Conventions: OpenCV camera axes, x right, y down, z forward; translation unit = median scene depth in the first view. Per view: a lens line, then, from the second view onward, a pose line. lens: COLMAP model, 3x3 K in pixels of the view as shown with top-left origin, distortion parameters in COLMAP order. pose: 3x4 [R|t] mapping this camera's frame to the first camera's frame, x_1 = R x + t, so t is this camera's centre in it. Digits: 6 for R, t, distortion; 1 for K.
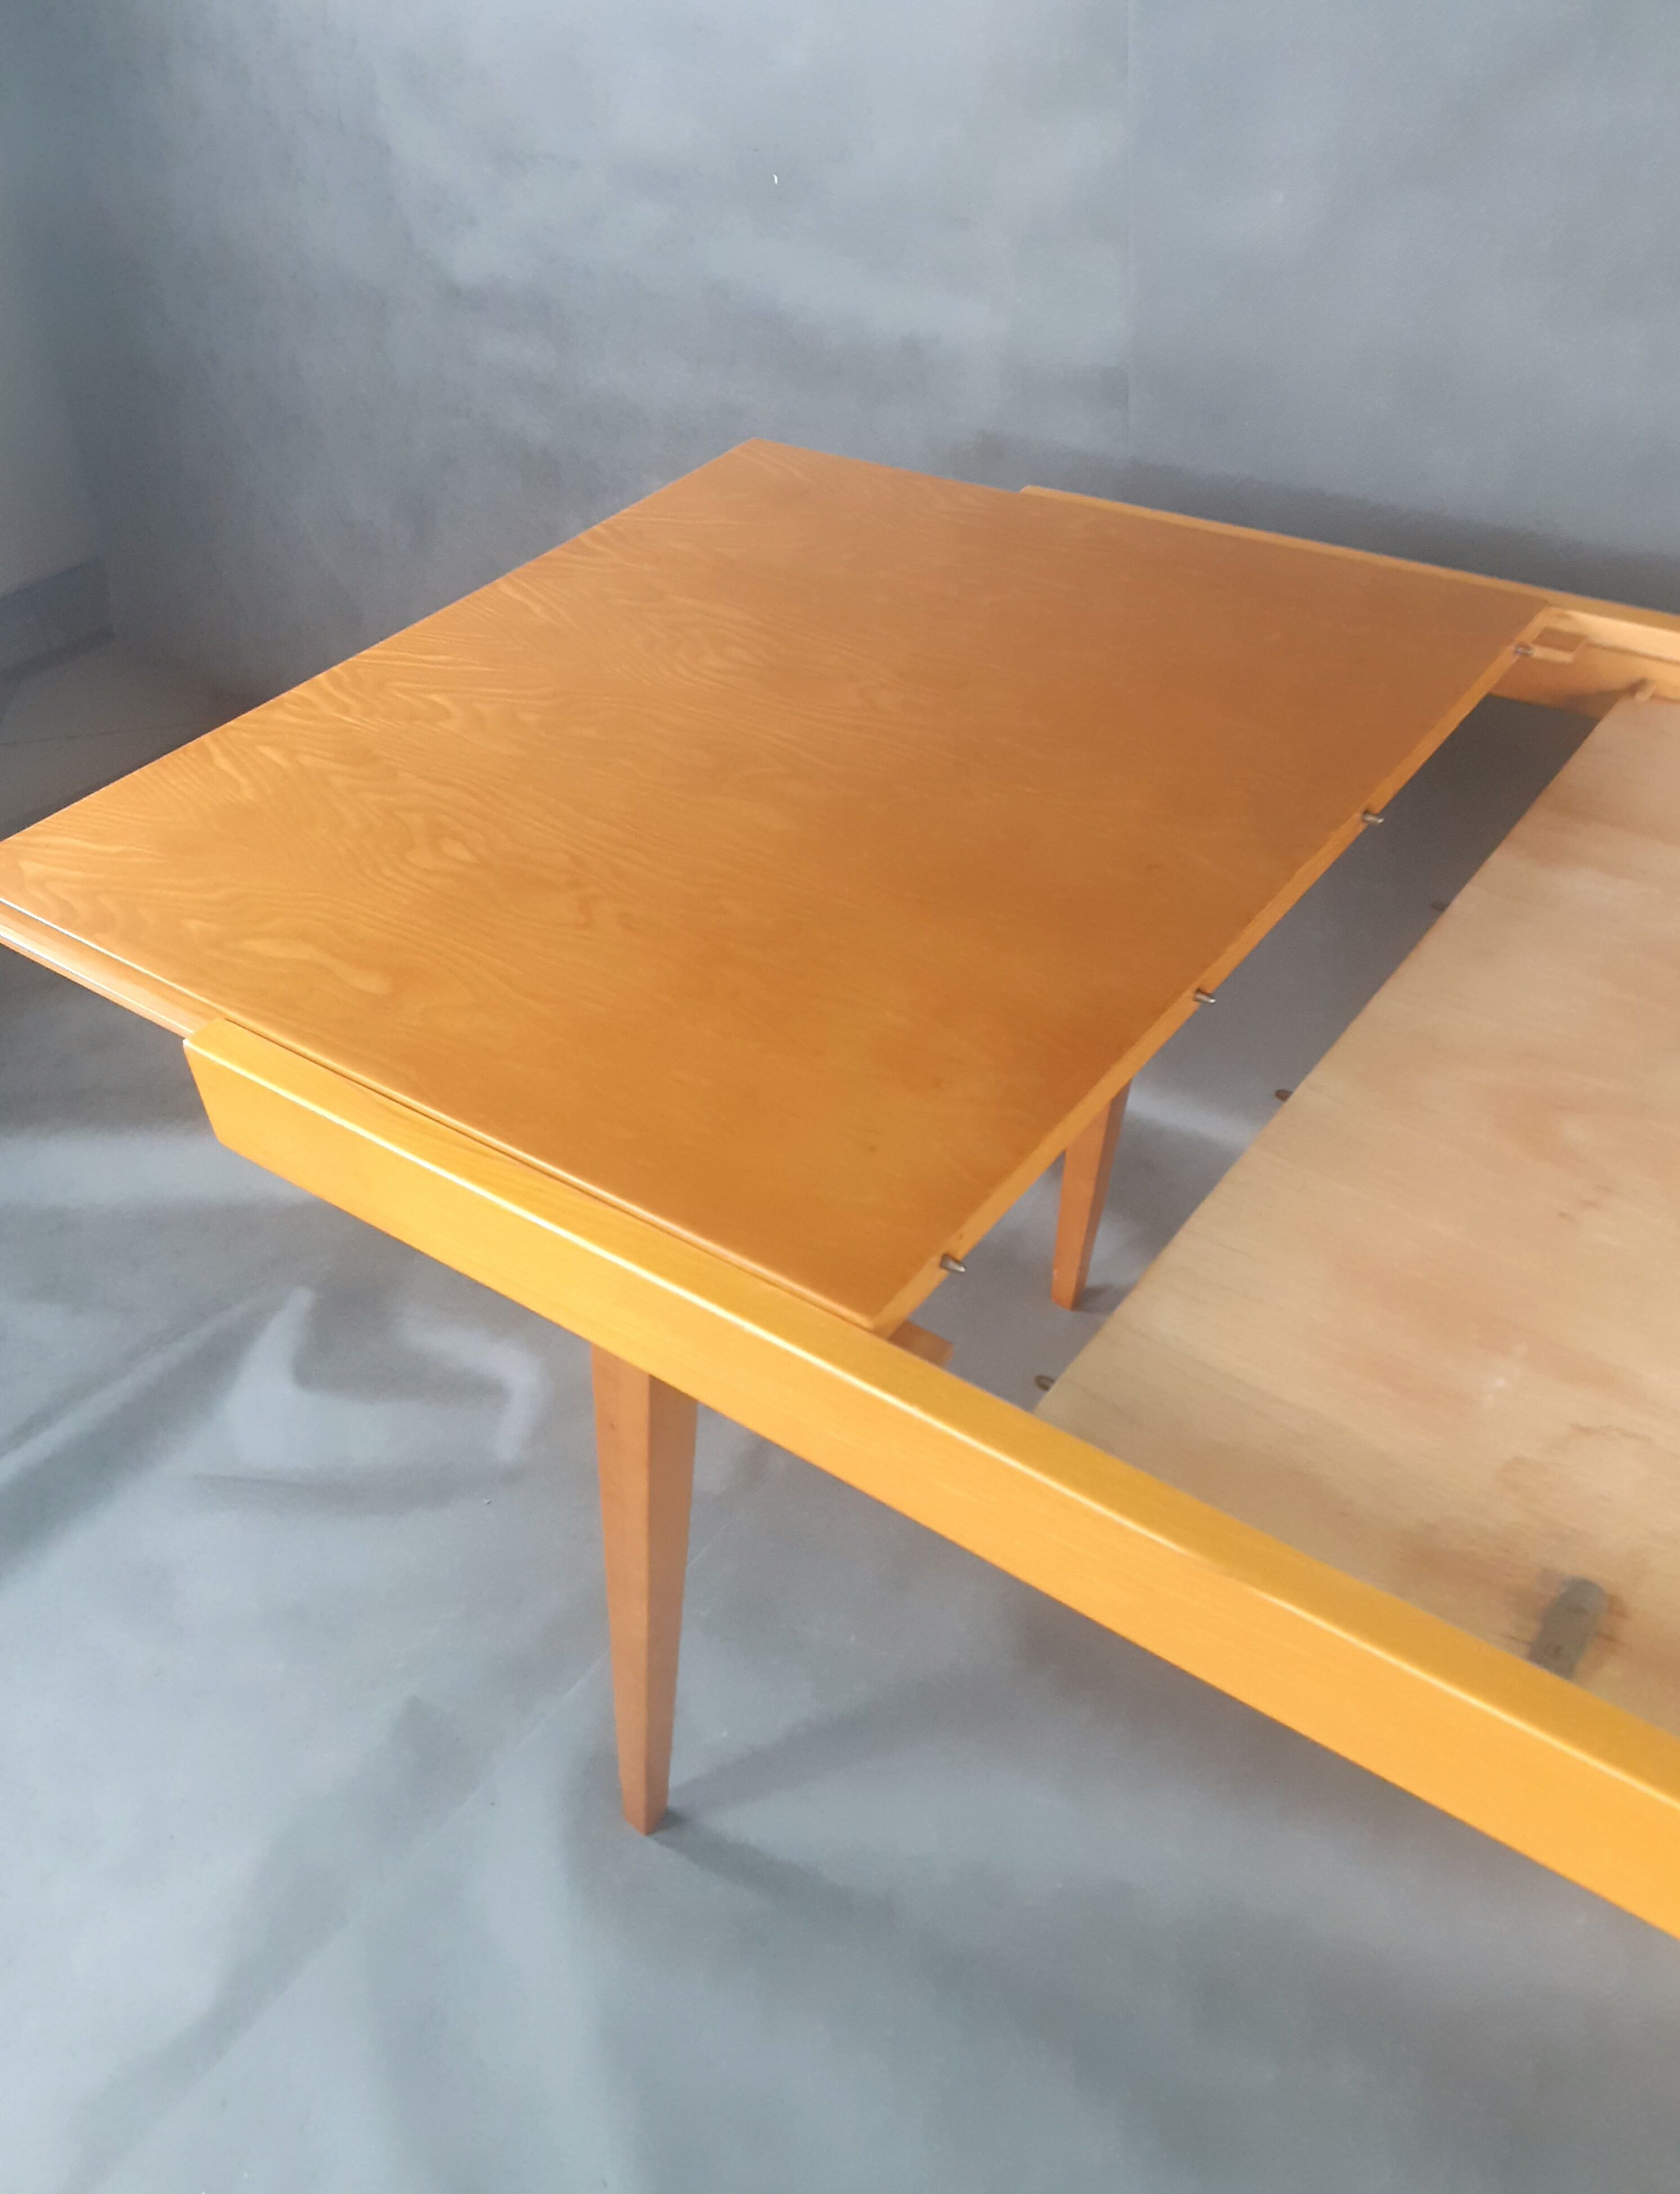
lens RADIAL K [[1892.3, 0, 796.7], [0, 1892.3, 1106.7], [0, 0, 1]] dist [-0.001636, -0.010314]
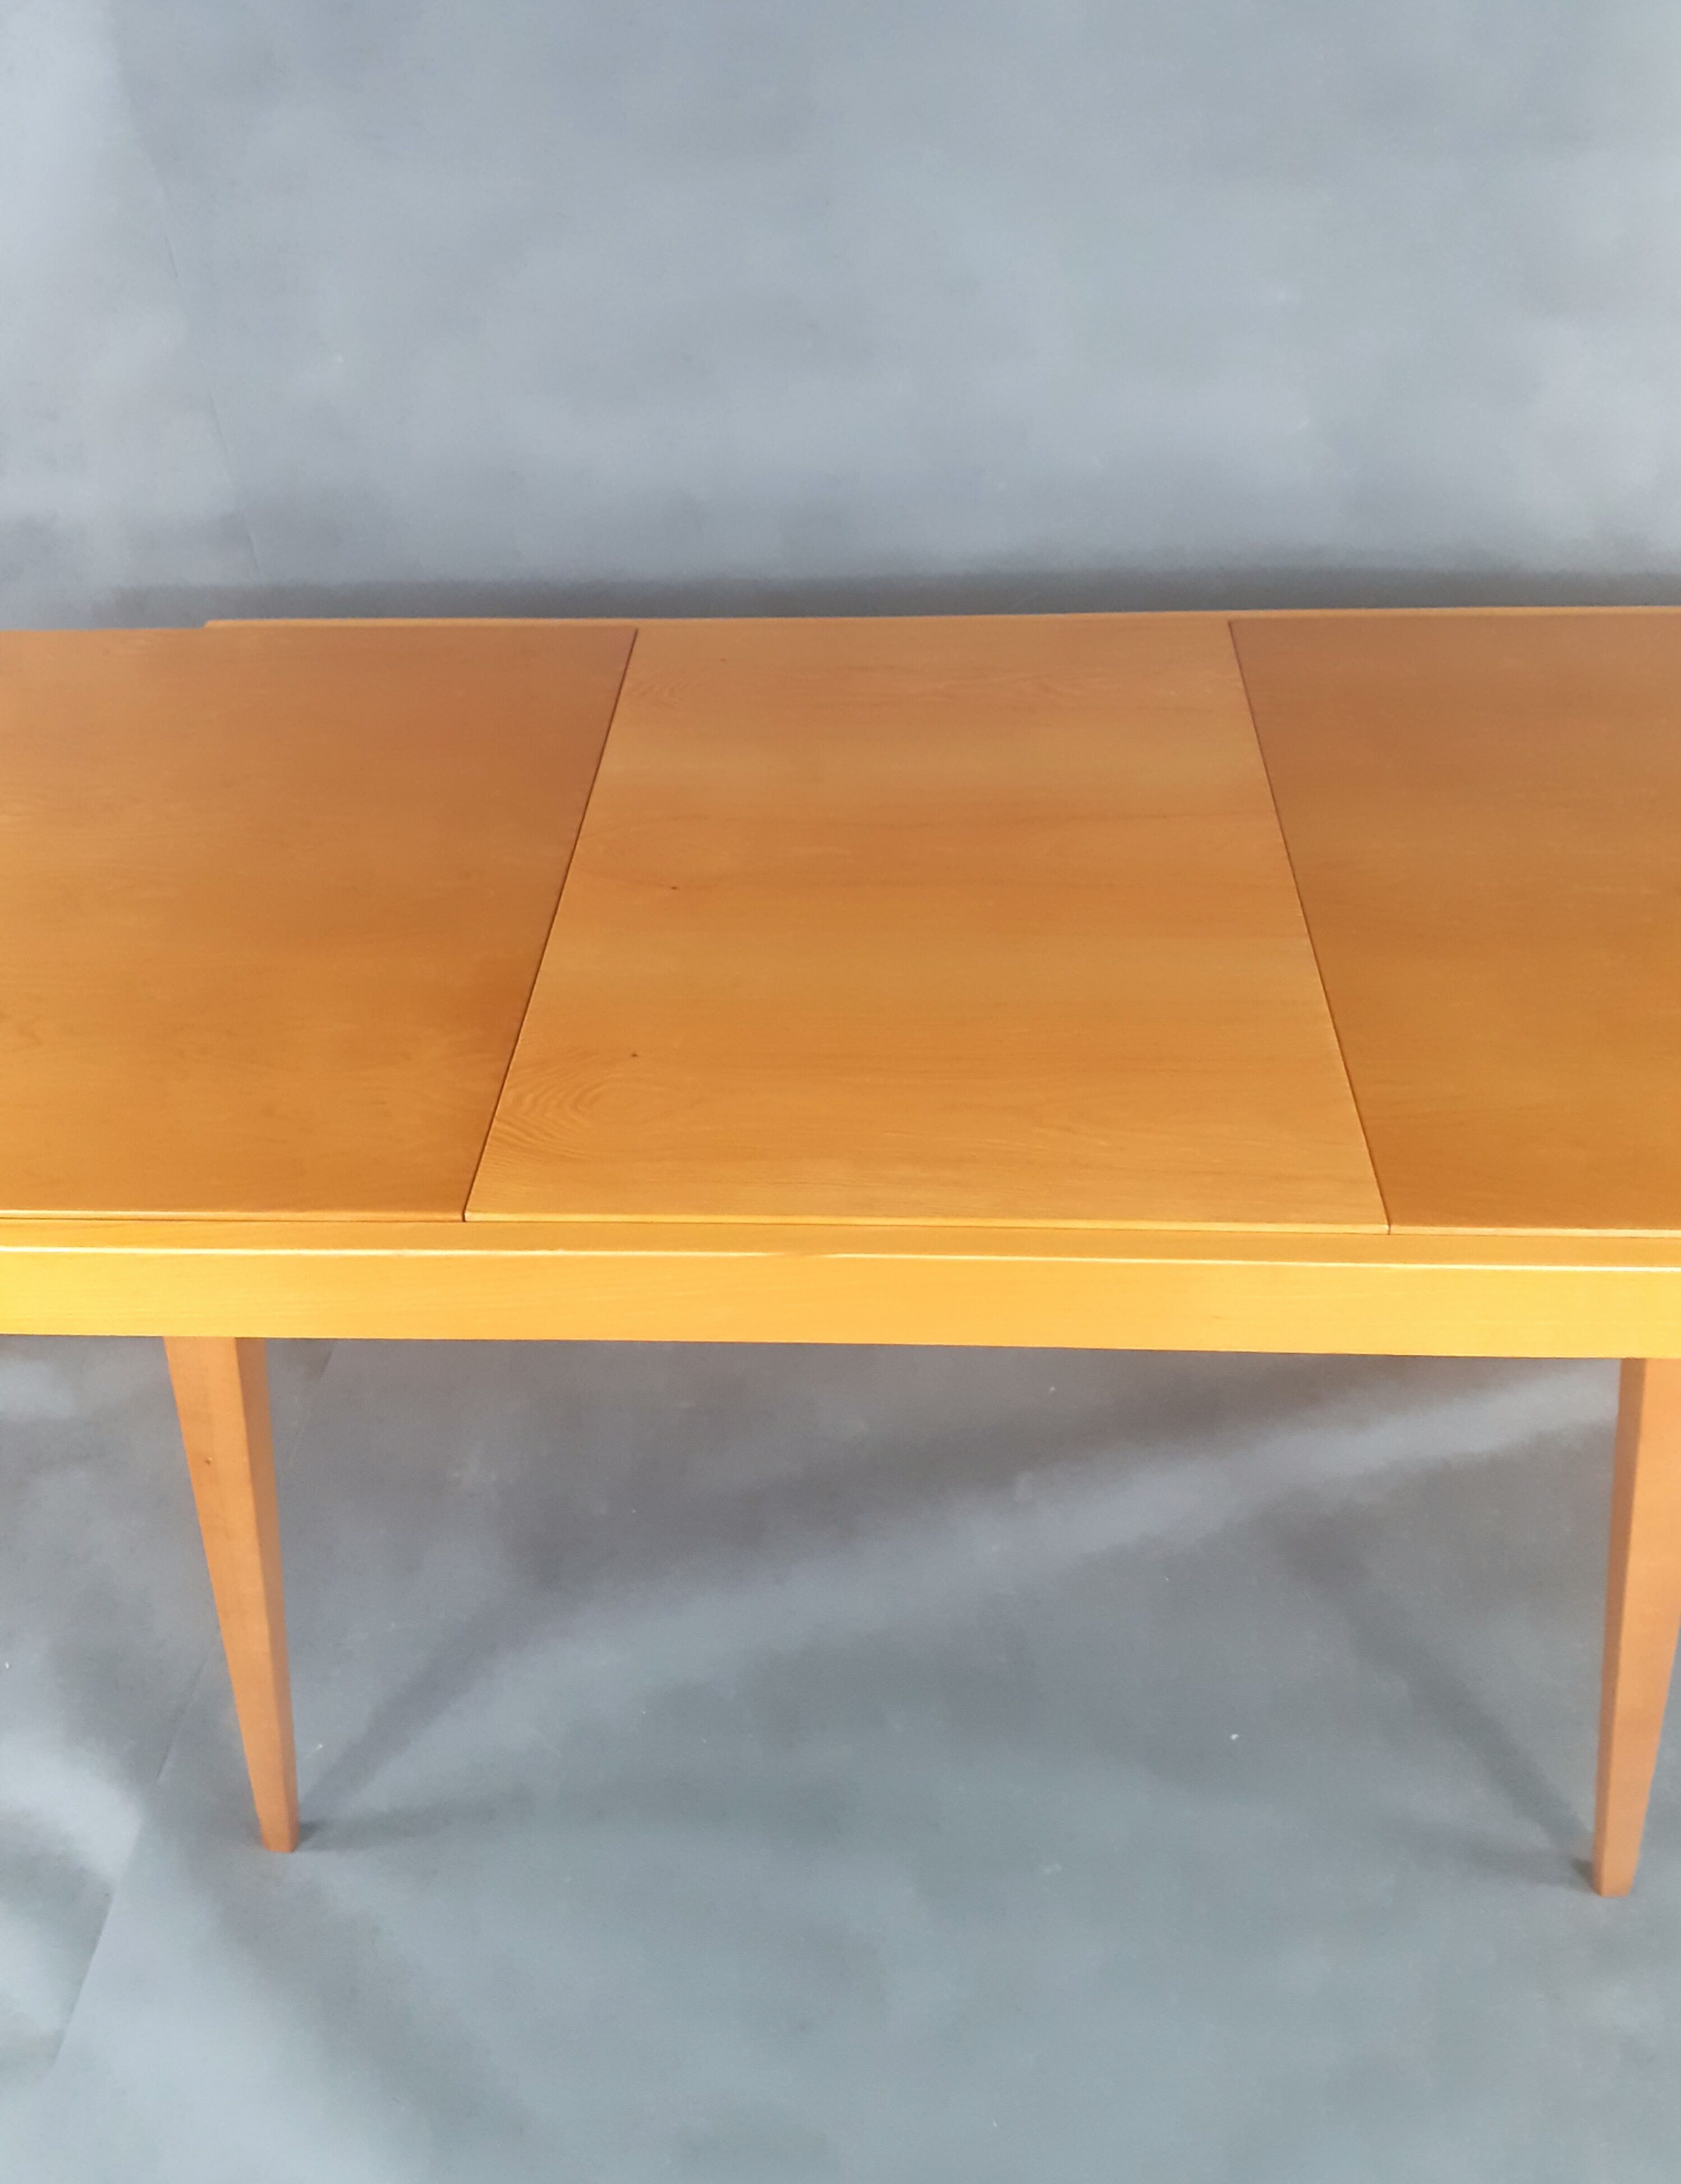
lens RADIAL K [[1883.8, 0, 797.4], [0, 1883.8, 1101.7], [0, 0, 1]] dist [-0.001636, -0.010314]
pose [[0.838140, -0.311854, 0.447514, -0.184557], [0.333028, 0.942341, 0.032957, 0.033541], [-0.431988, 0.121412, 0.893669, -0.159867]]
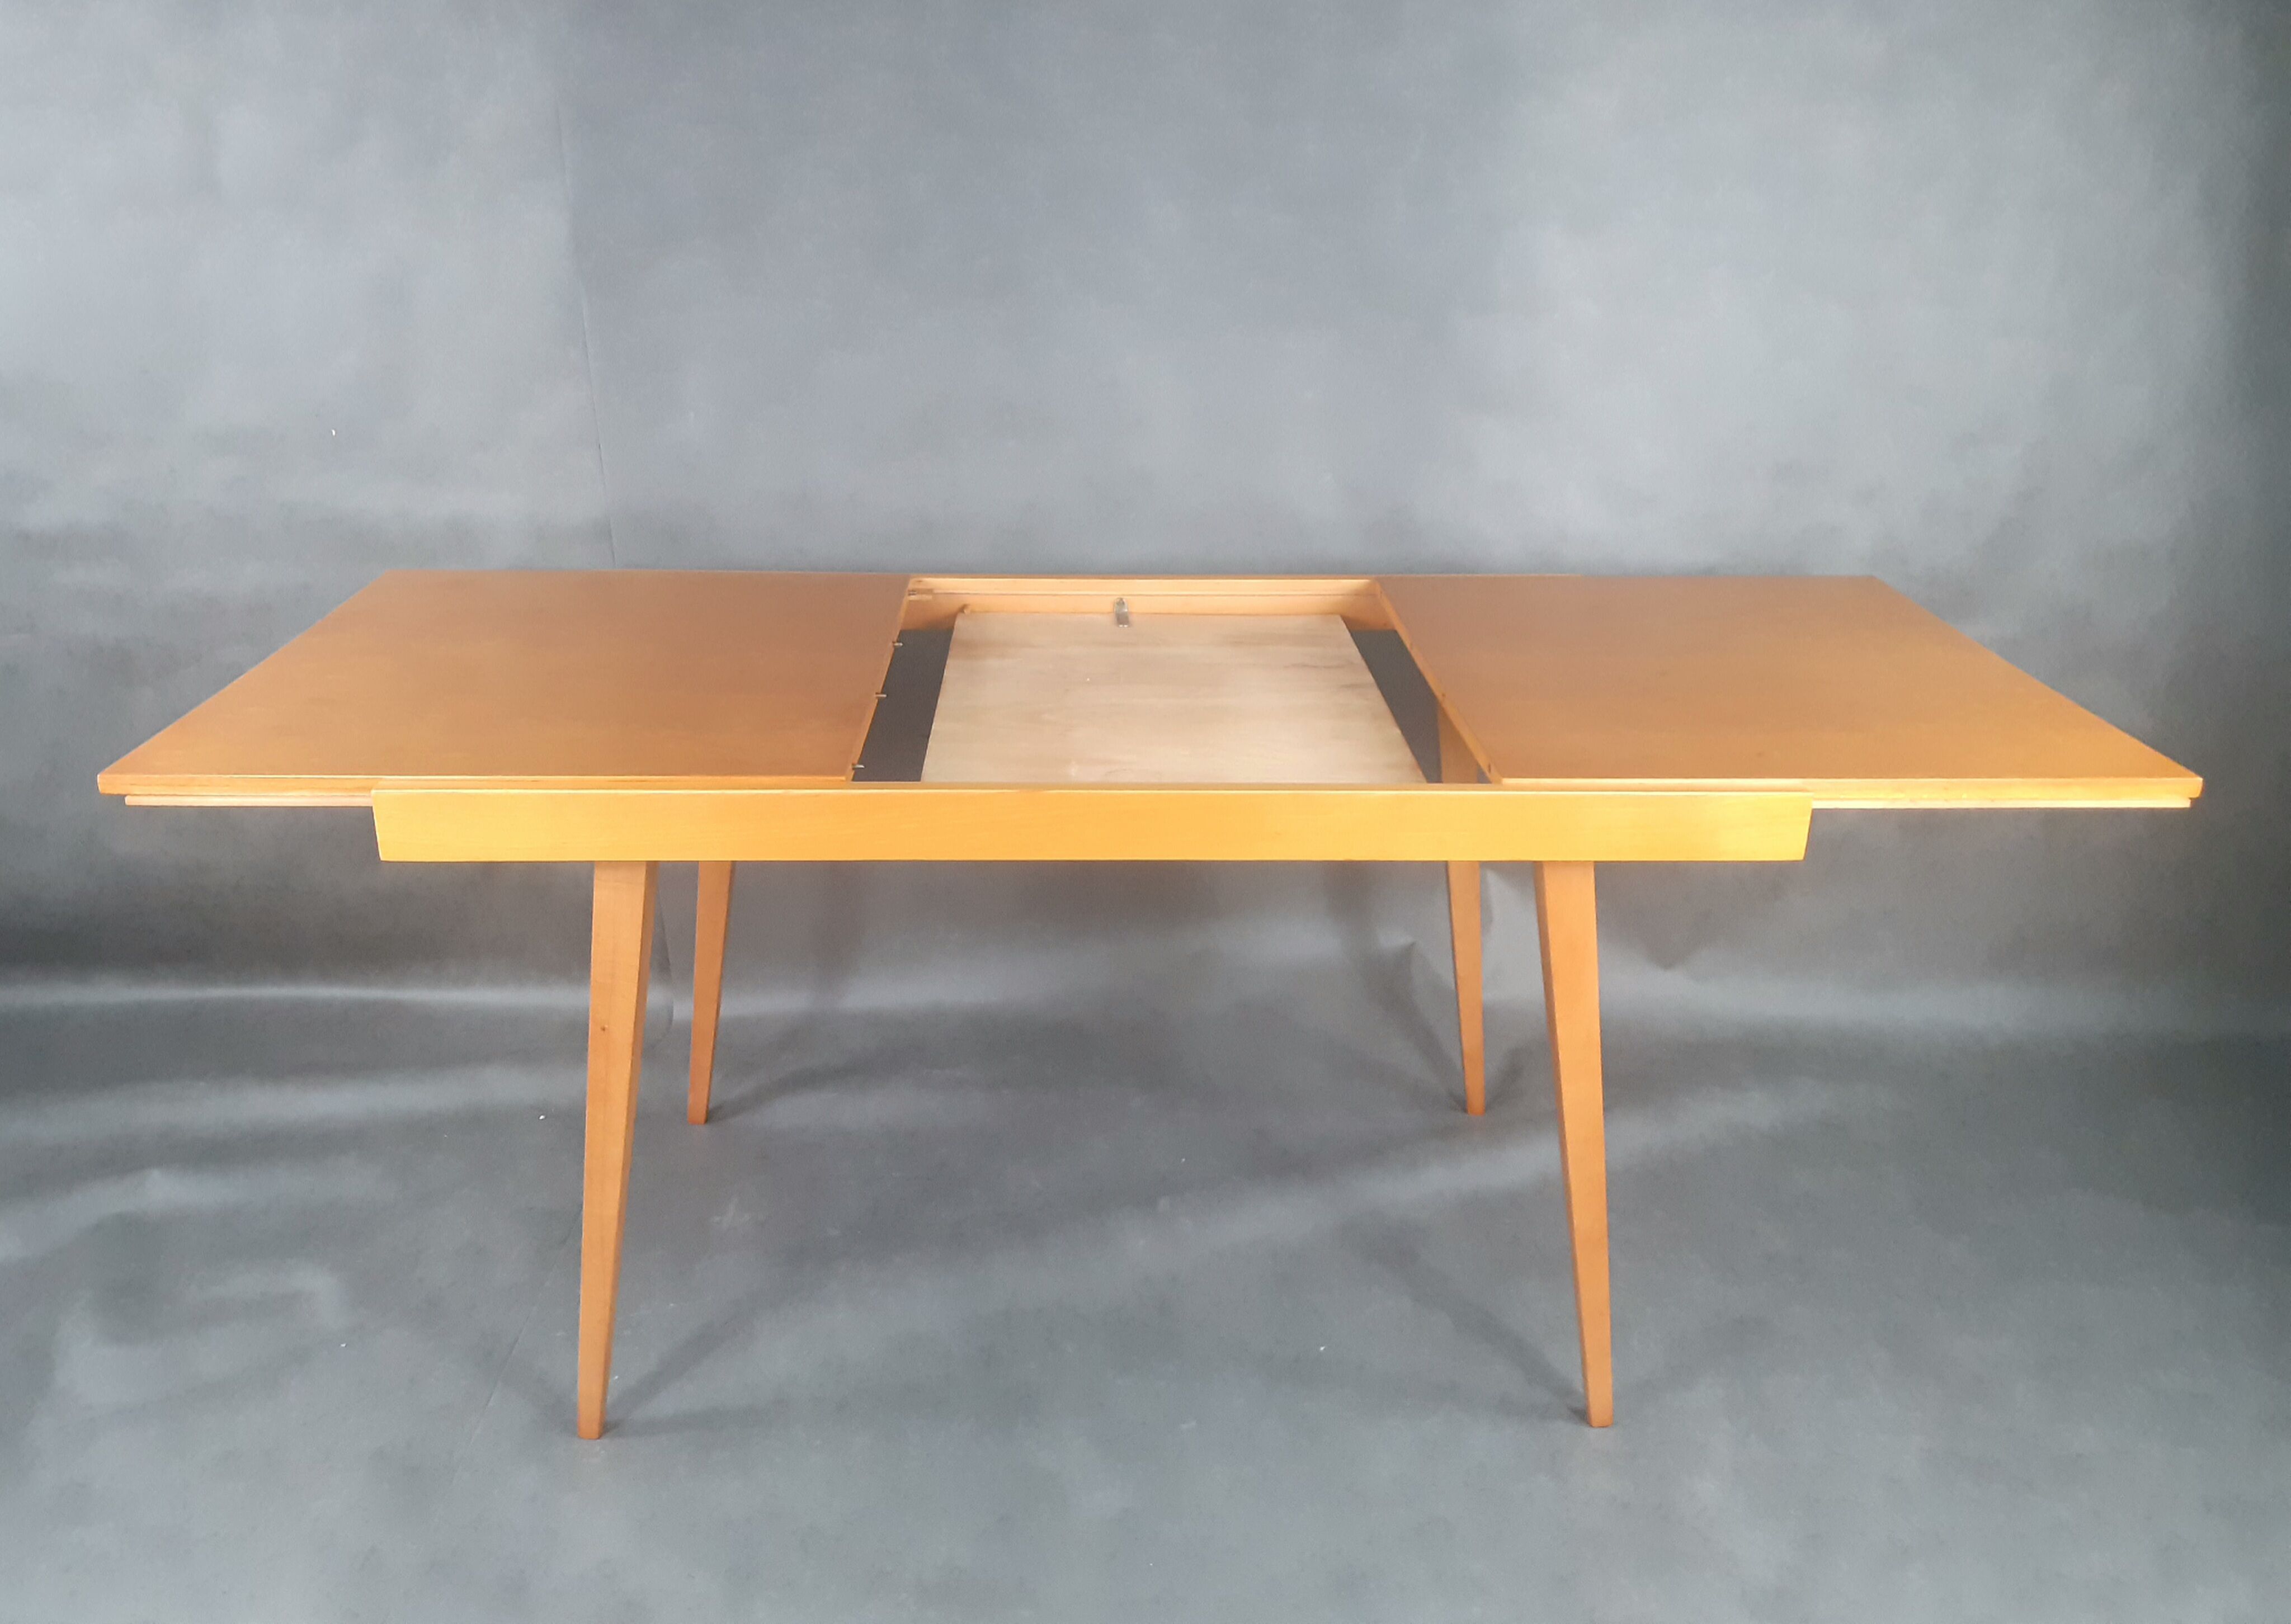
lens RADIAL K [[1784.7, 0, 1152.3], [0, 1784.7, 782.8], [0, 0, 1]] dist [0.002589, 0.001550]
pose [[0.774379, -0.146480, 0.615533, -0.494853], [0.344110, 0.913880, -0.215434, 0.353860], [-0.530966, 0.378639, 0.758095, -0.397273]]
